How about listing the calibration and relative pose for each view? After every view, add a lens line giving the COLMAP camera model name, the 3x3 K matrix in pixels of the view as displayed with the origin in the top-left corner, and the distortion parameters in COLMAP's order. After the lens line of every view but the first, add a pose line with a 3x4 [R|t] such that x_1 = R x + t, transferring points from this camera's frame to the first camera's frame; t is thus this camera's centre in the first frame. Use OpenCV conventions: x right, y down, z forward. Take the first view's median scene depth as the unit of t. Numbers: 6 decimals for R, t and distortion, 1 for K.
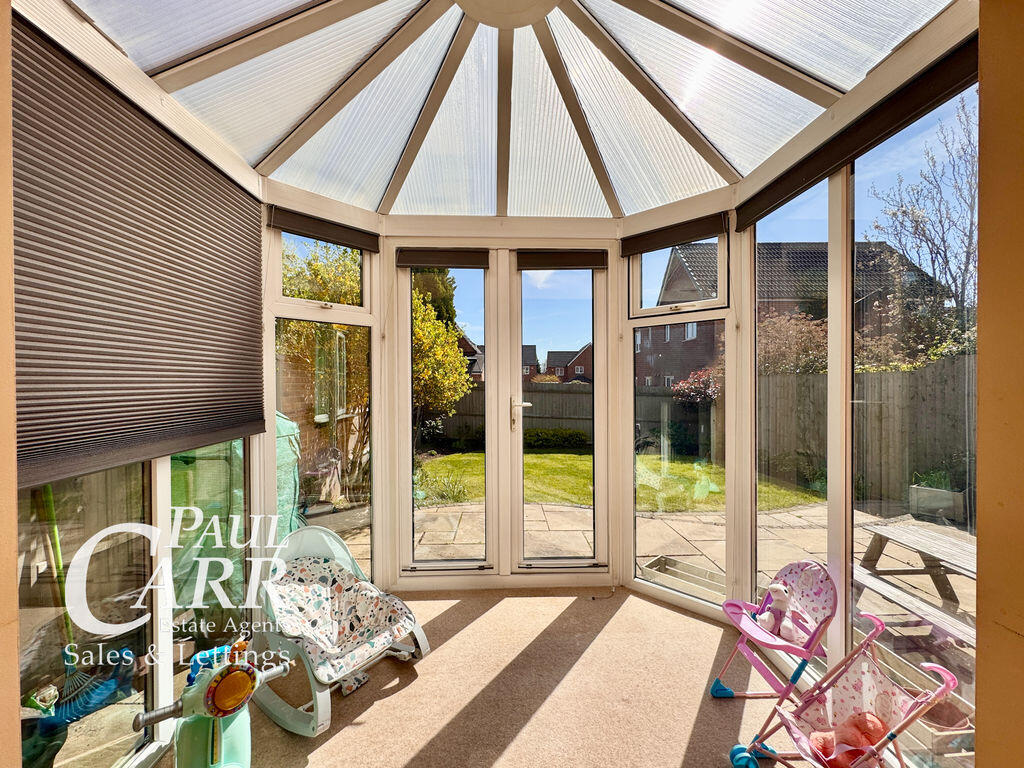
lens RADIAL K [[414.9, 0, 509.0], [0, 414.9, 383.5], [0, 0, 1]] dist [-0.000825, -0.000089]
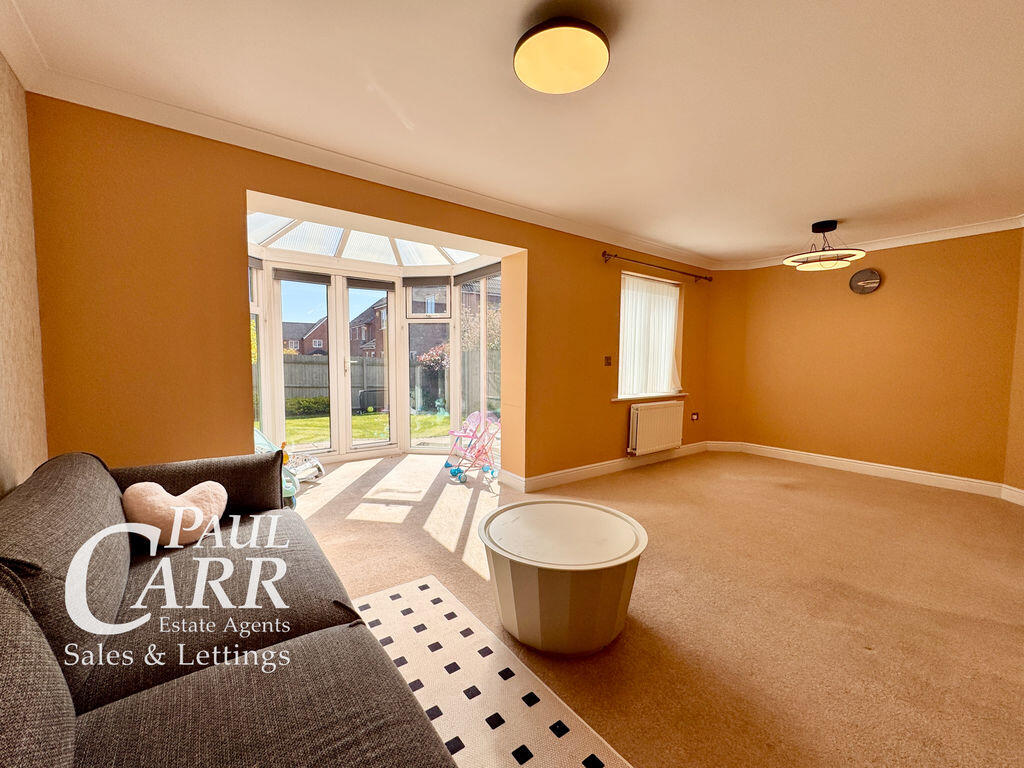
lens RADIAL K [[414.9, 0, 509.0], [0, 414.9, 383.5], [0, 0, 1]] dist [-0.000825, -0.000089]
pose [[0.822788, -0.028364, 0.567640, -0.446393], [-0.005218, 0.998335, 0.057448, 0.038881], [-0.568325, -0.050229, 0.821270, -0.932604]]
